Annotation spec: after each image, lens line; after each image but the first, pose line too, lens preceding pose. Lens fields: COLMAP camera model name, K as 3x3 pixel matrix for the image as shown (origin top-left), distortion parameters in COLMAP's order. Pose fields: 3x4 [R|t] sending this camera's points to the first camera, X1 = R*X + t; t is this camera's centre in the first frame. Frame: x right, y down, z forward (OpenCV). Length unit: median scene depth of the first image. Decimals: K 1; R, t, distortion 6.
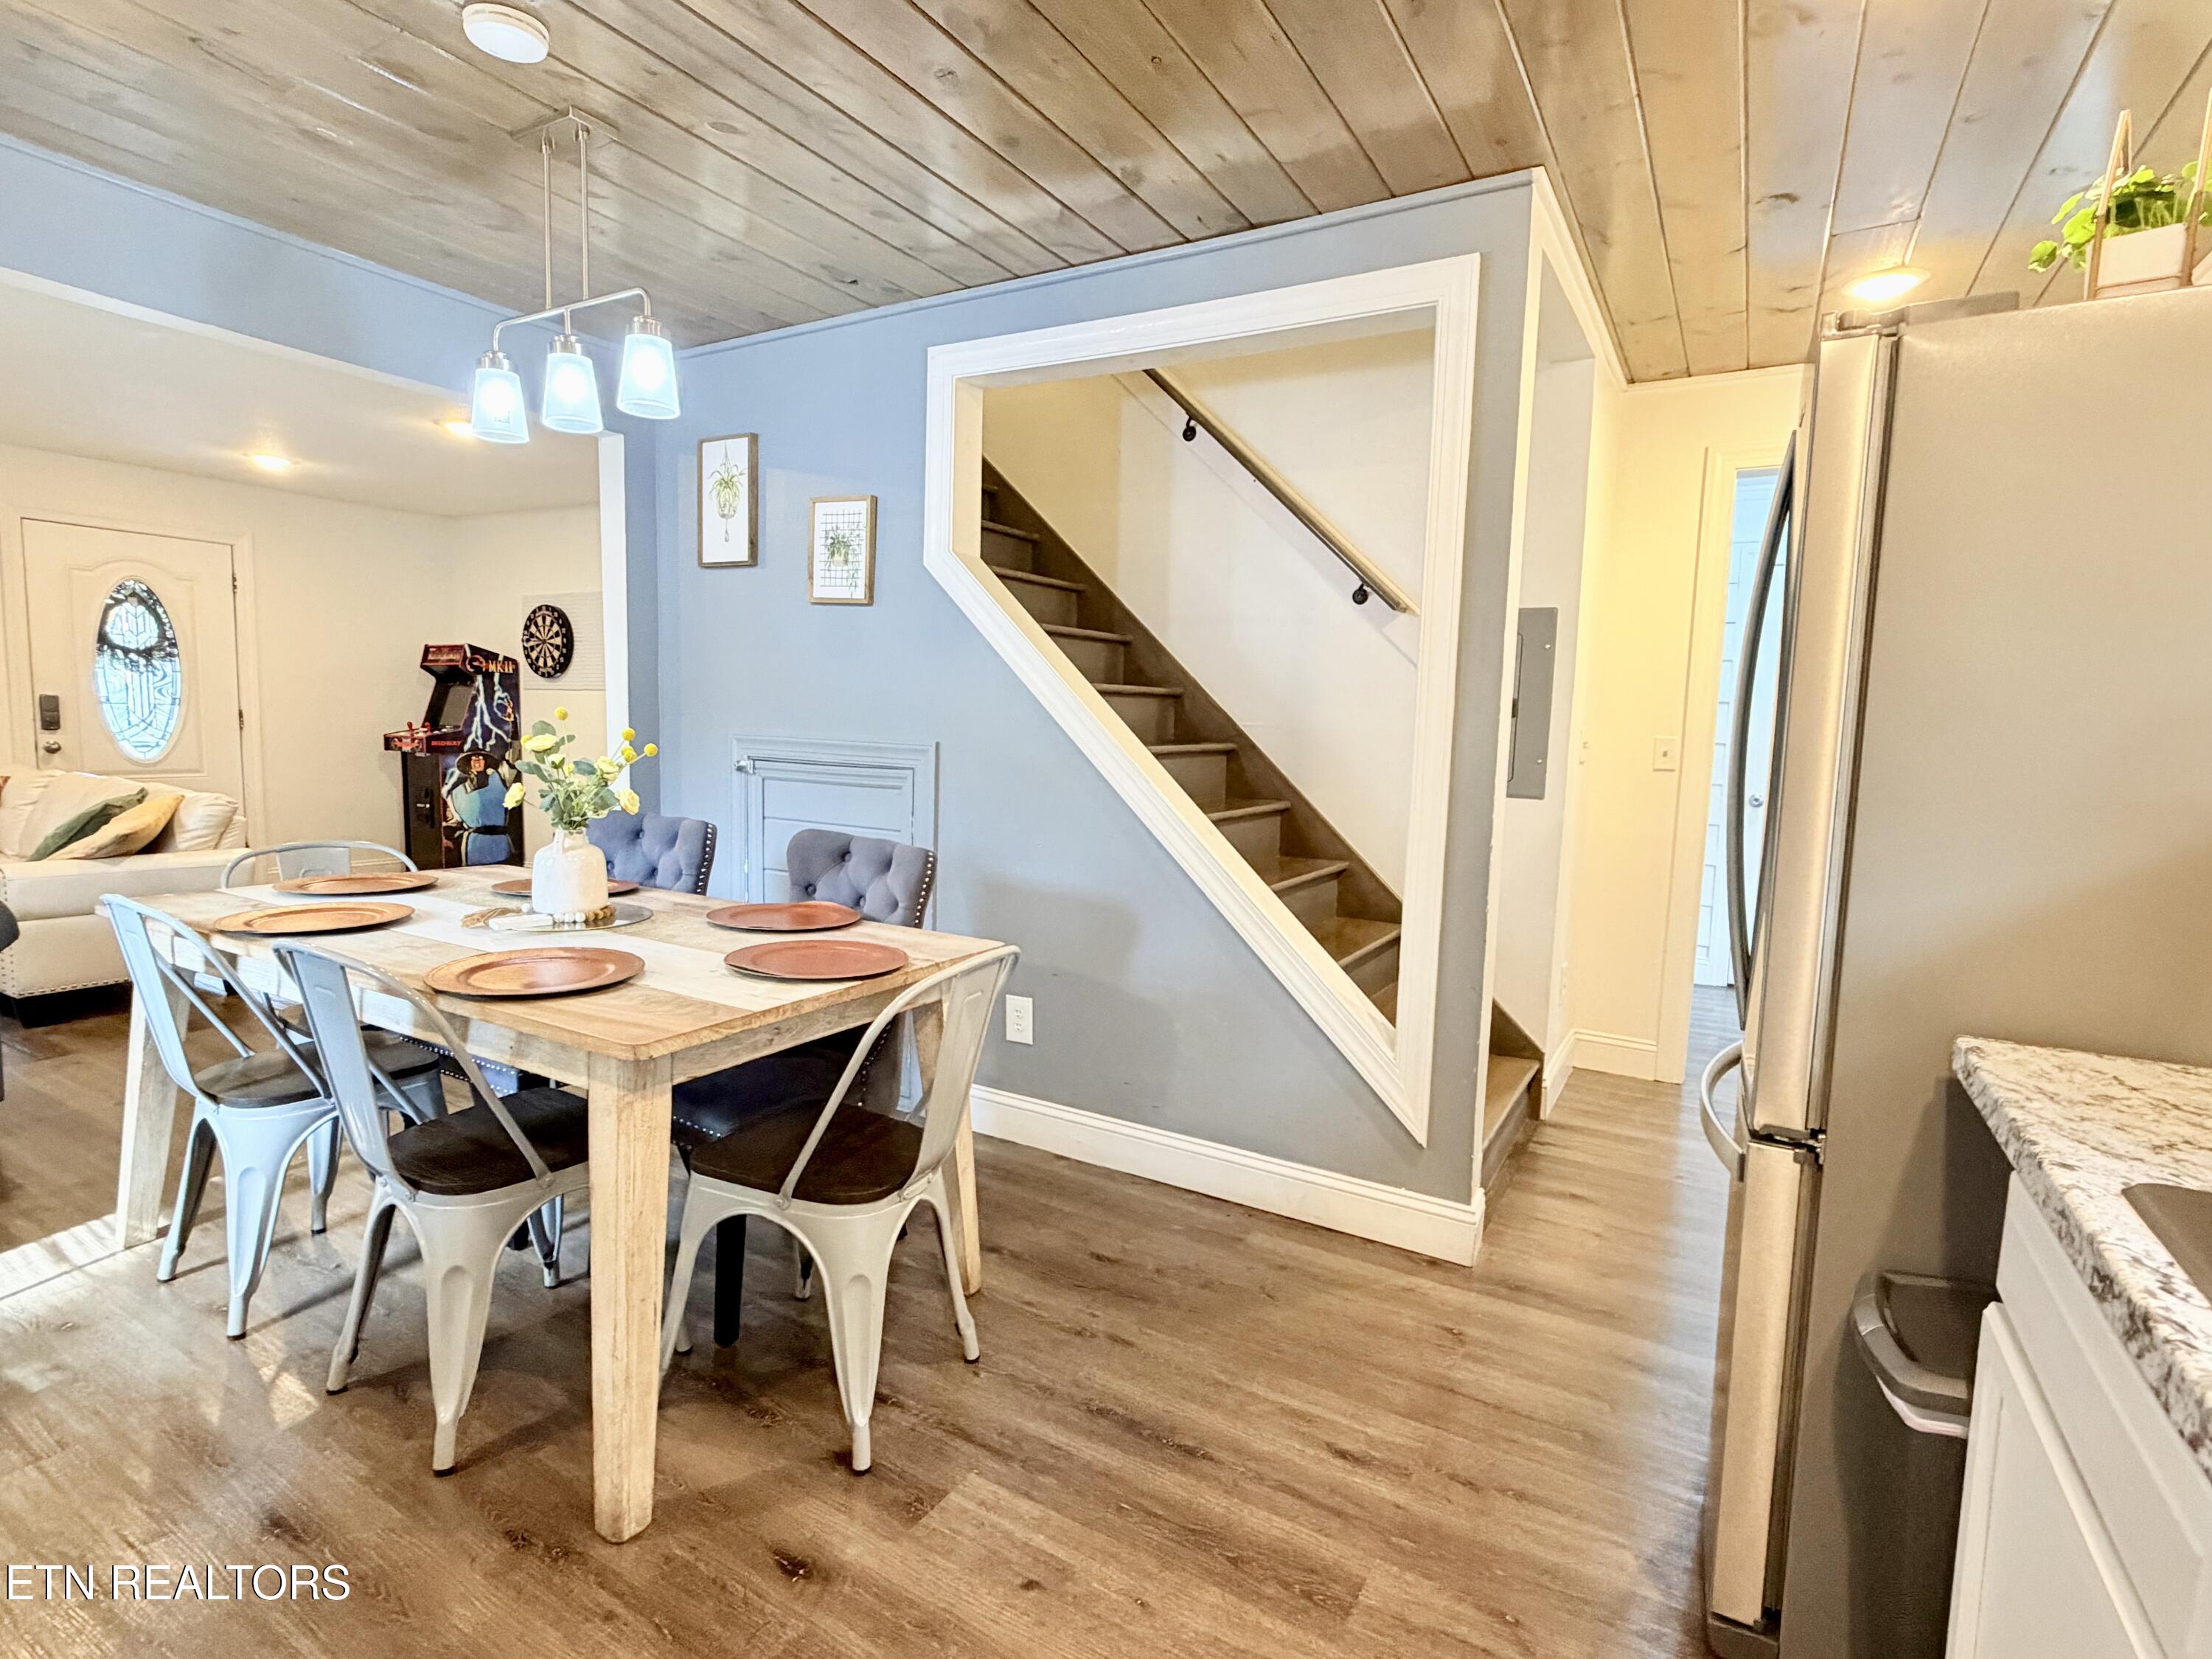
lens RADIAL K [[1096.3, 0, 1102.5], [0, 1096.3, 818.8], [0, 0, 1]] dist [-0.002964, -0.000336]
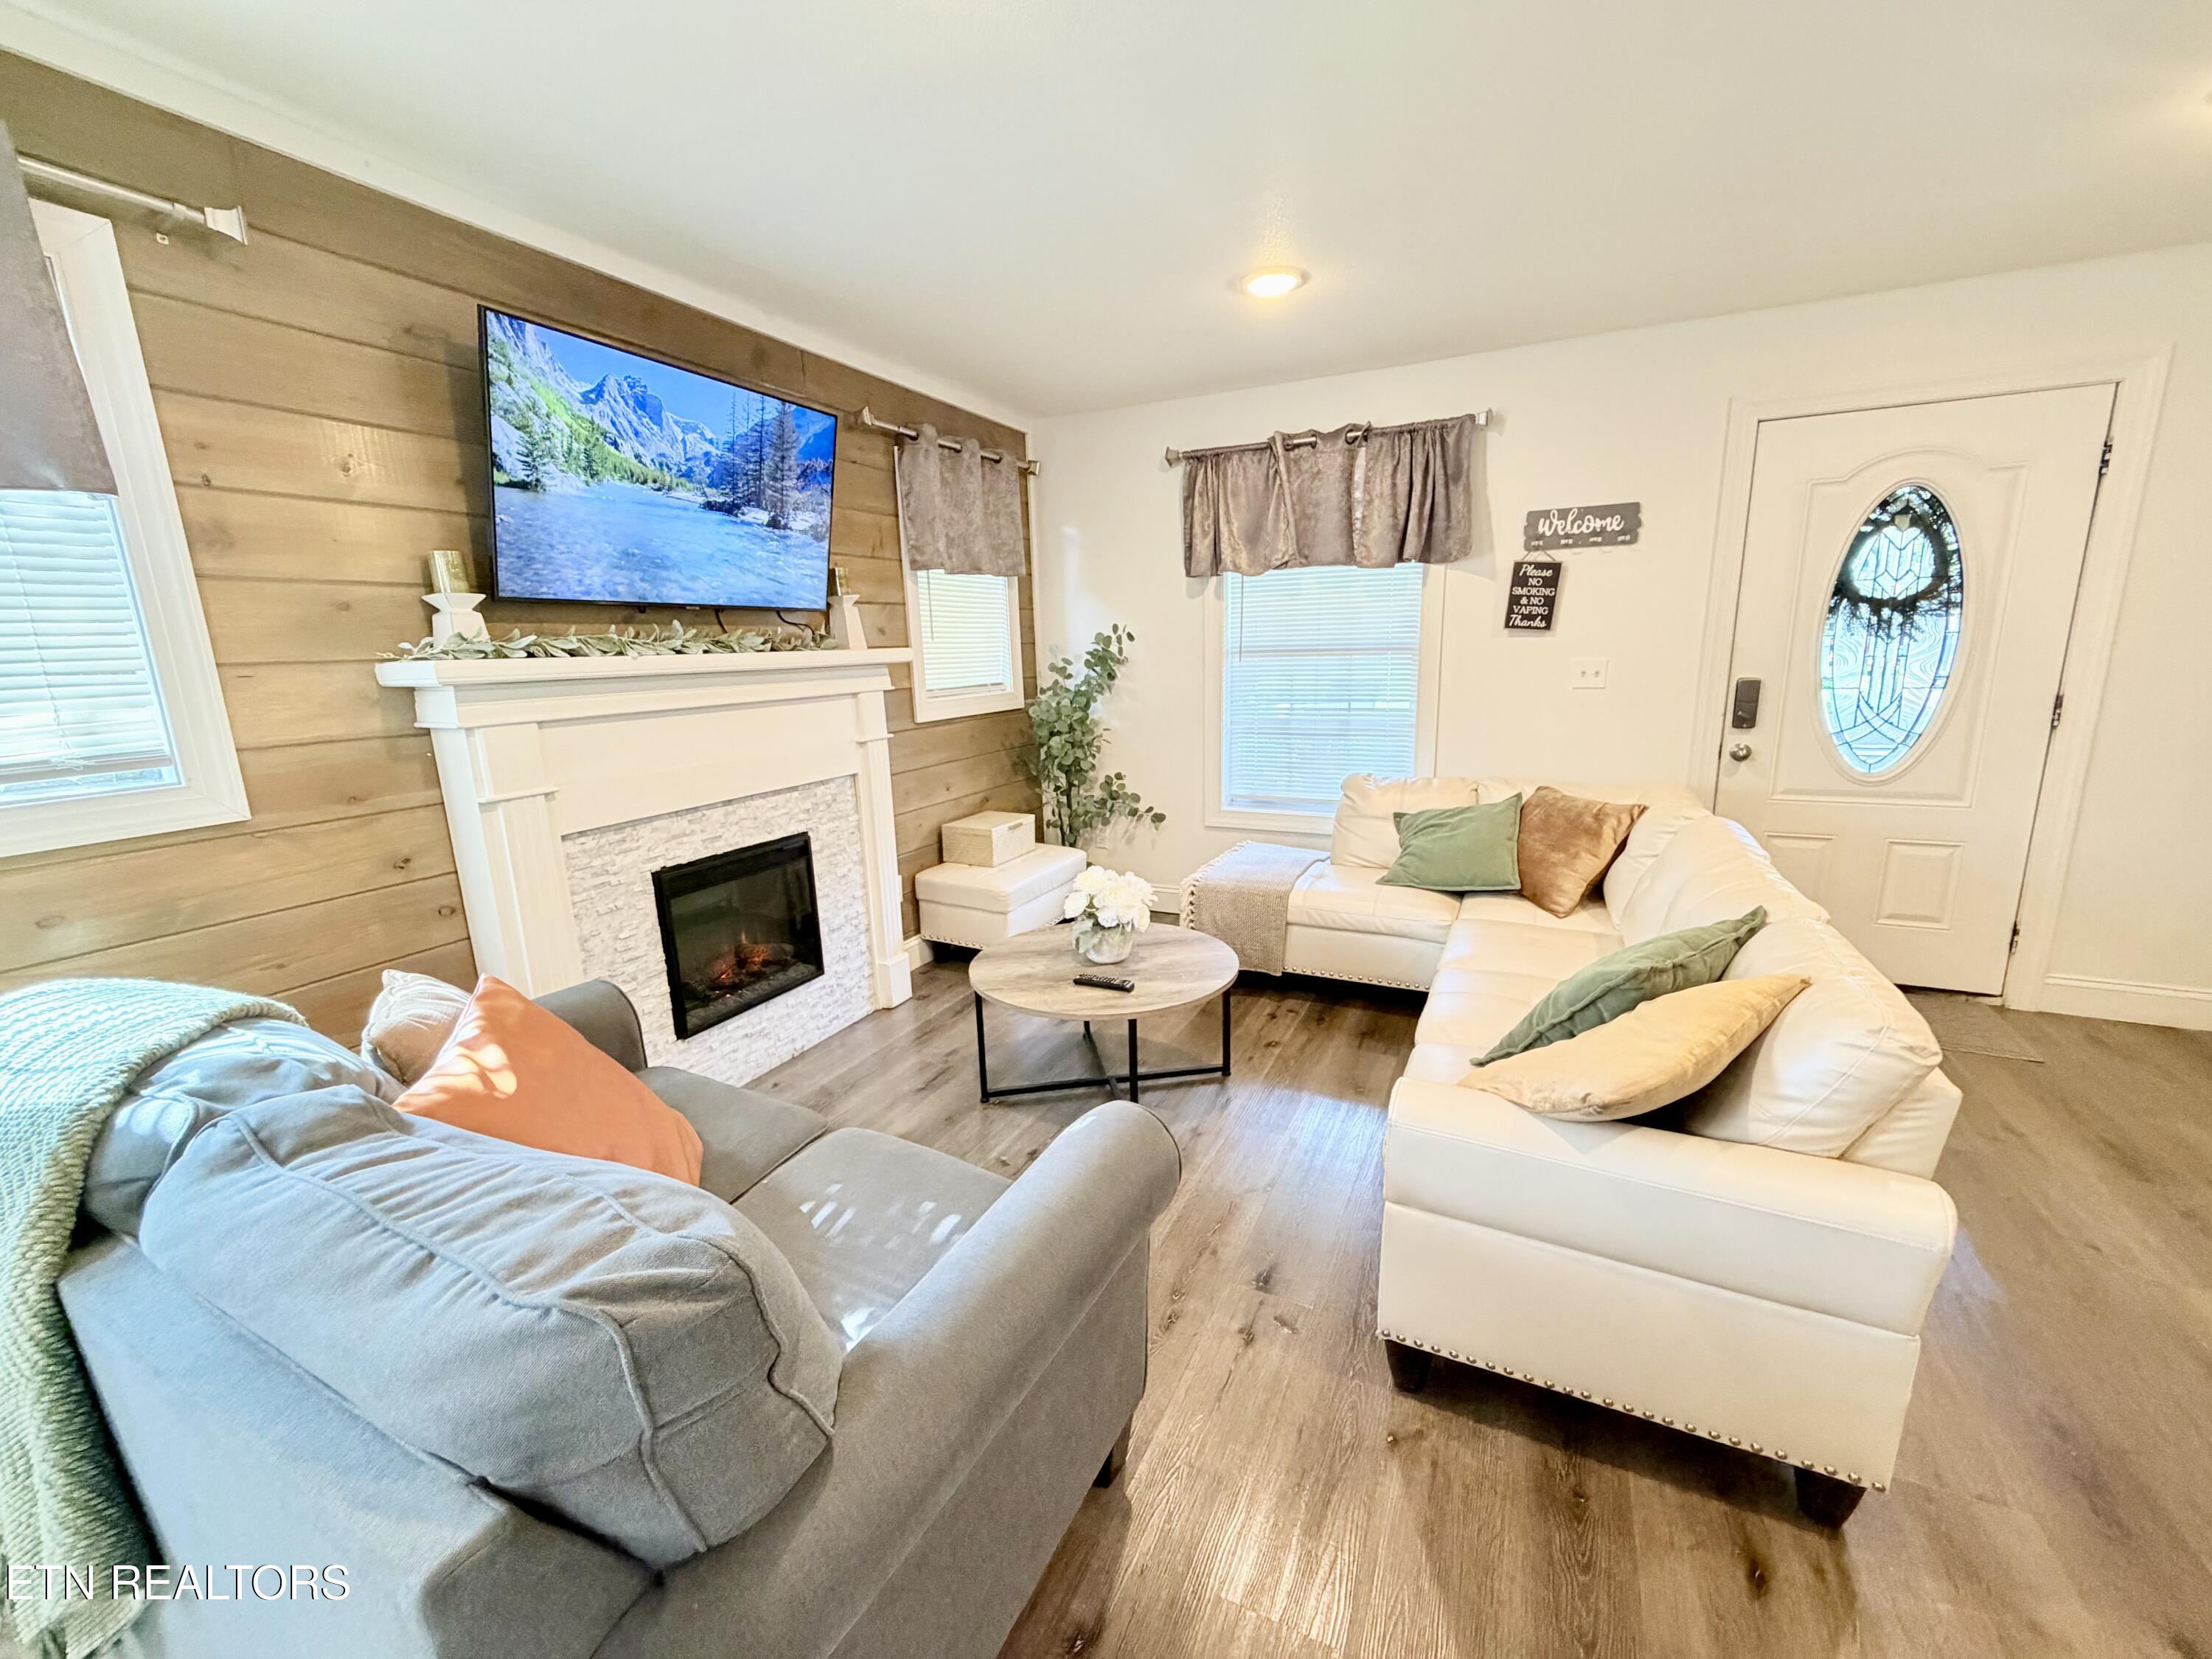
lens RADIAL K [[882.5, 0, 1113.2], [0, 882.5, 832.8], [0, 0, 1]] dist [0.001165, 0.000452]
pose [[0.082770, 0.174049, -0.981252, -0.395968], [-0.063910, 0.983531, 0.169062, -0.080583], [0.994517, 0.048718, 0.092530, 0.511659]]
